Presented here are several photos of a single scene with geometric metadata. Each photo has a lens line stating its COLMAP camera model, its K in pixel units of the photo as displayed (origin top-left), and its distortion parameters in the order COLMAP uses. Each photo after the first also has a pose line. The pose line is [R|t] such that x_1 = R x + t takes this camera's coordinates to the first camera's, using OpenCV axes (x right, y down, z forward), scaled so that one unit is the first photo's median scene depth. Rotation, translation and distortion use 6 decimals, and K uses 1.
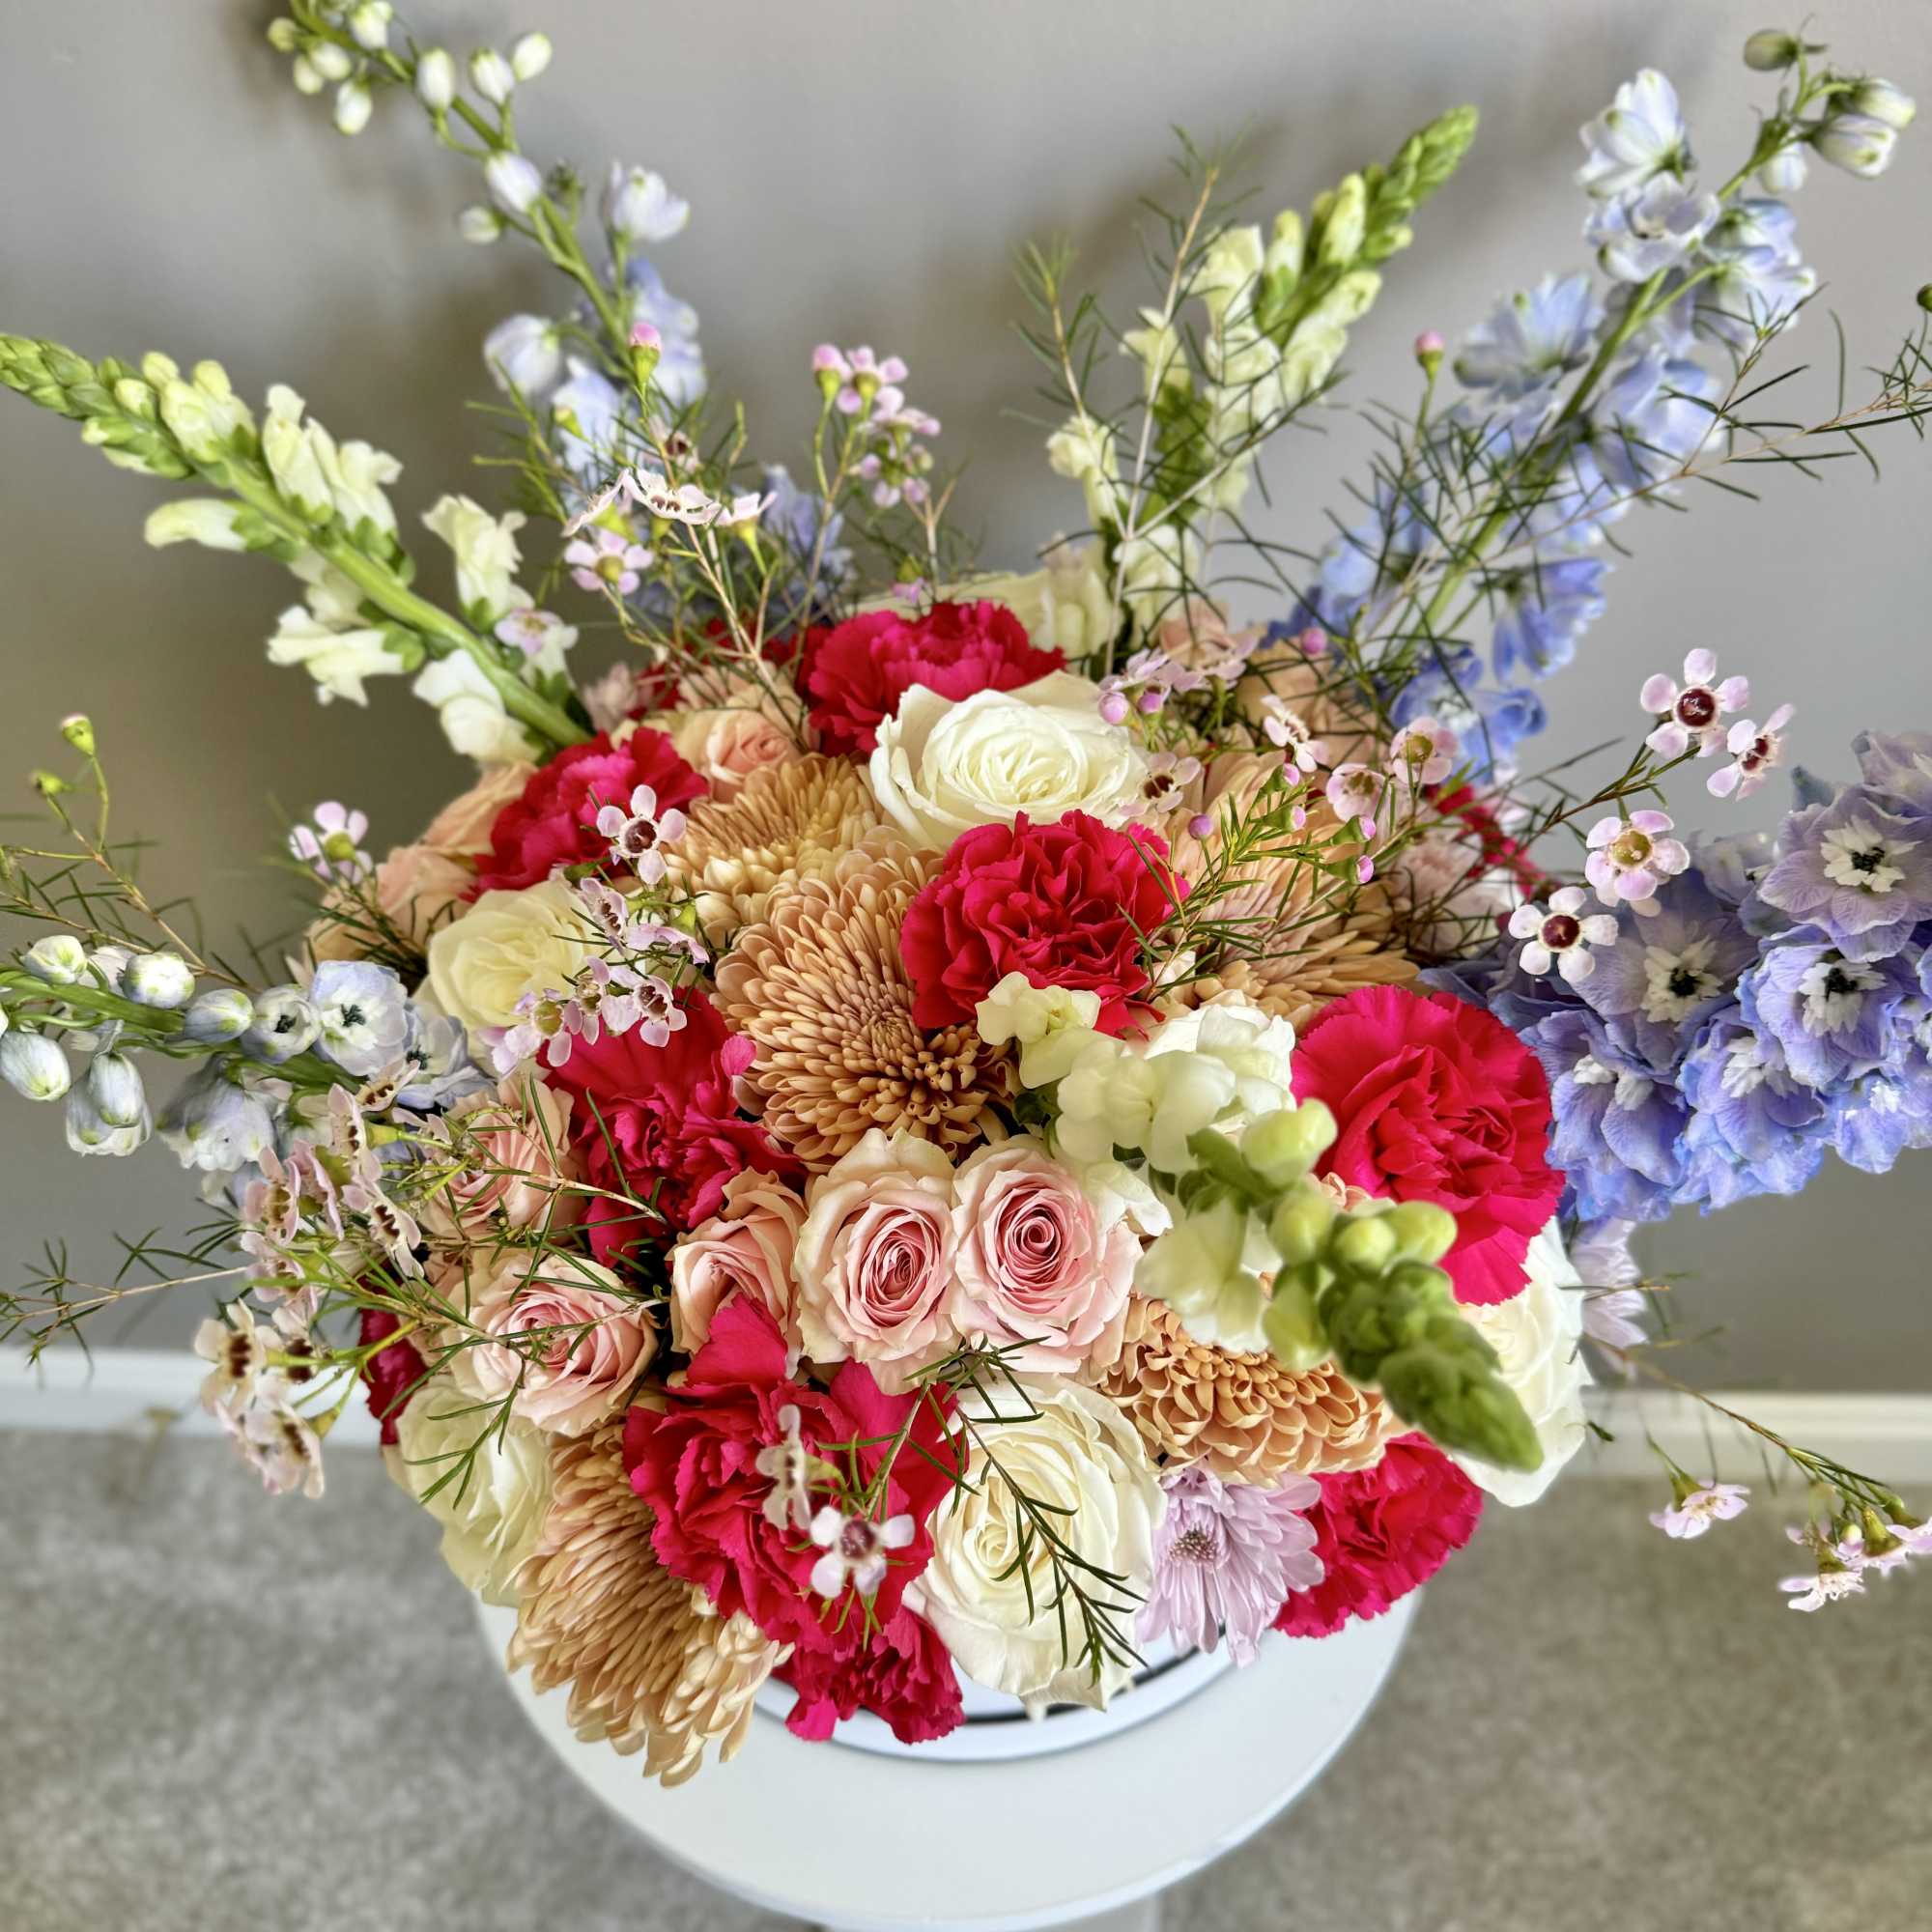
lens RADIAL K [[1804.9, 0, 966.0], [0, 1804.9, 966.0], [0, 0, 1]] dist [0.004794, 0.005904]
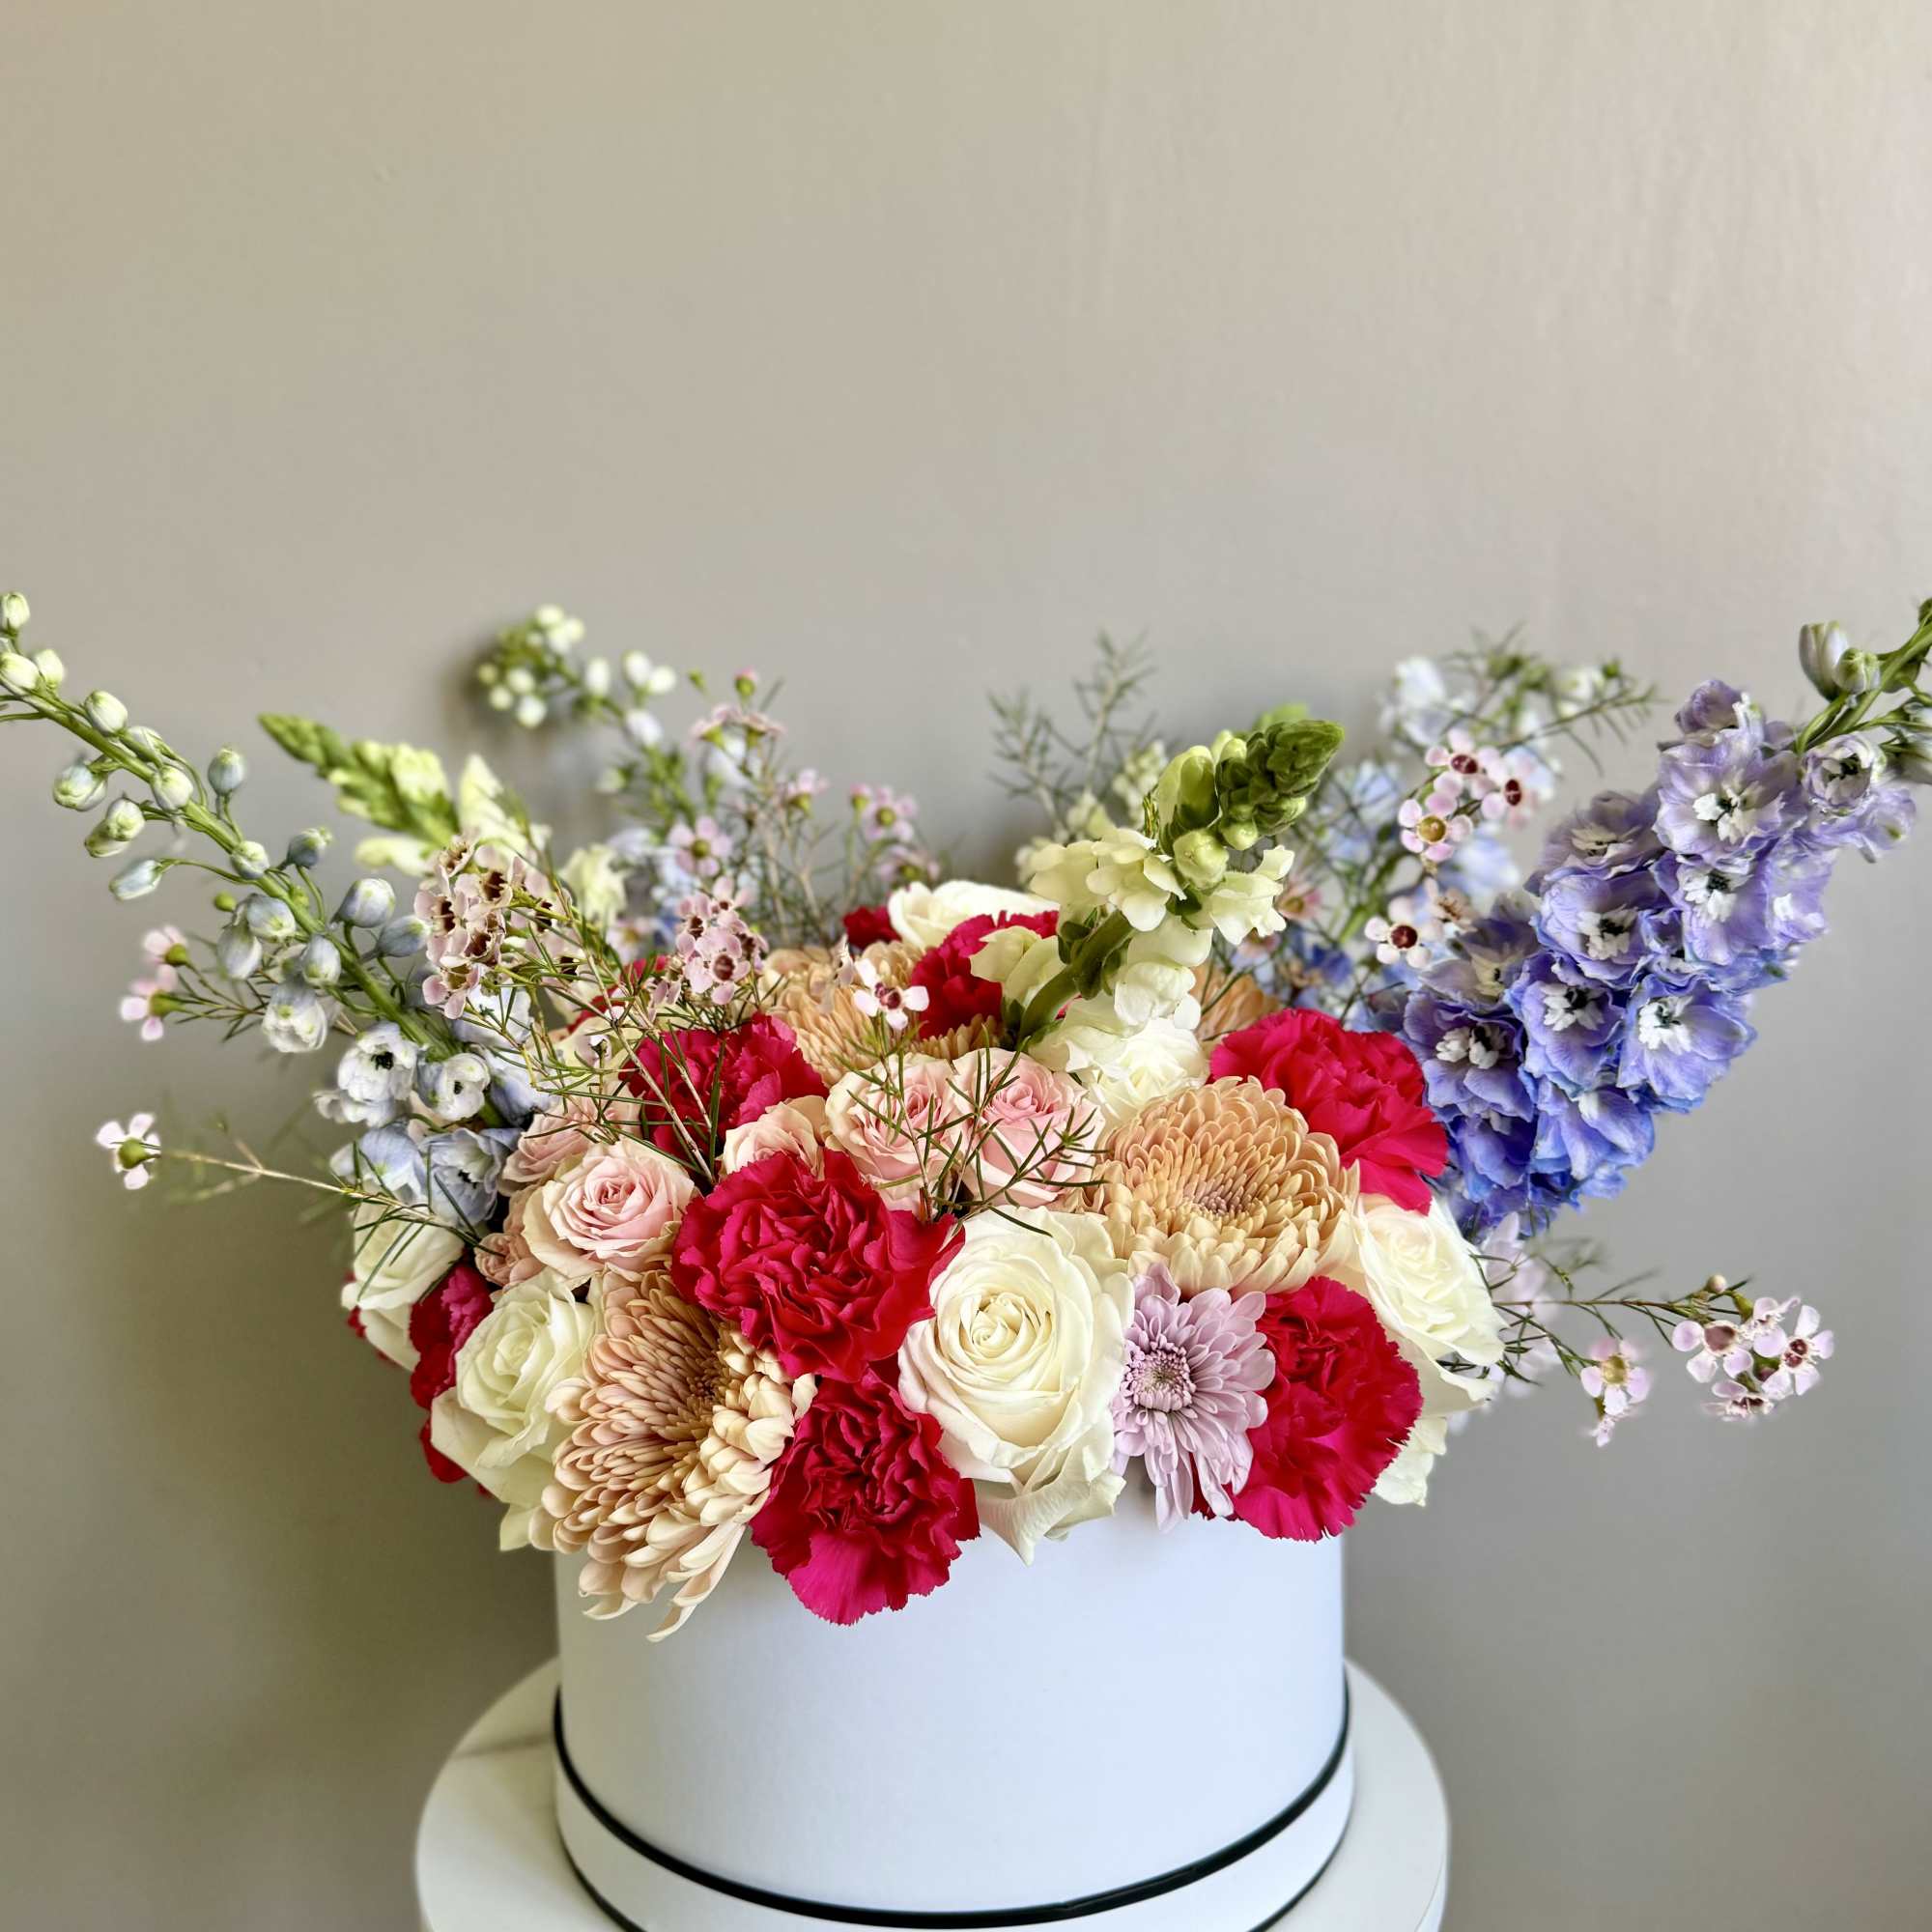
lens RADIAL K [[1816.9, 0, 966.0], [0, 1816.9, 966.0], [0, 0, 1]] dist [0.175169, -0.473224]
pose [[0.999976, -0.003357, 0.005990, -0.004233], [0.006267, 0.802697, -0.596355, 0.805999], [-0.002806, 0.596378, 0.802699, -0.078673]]
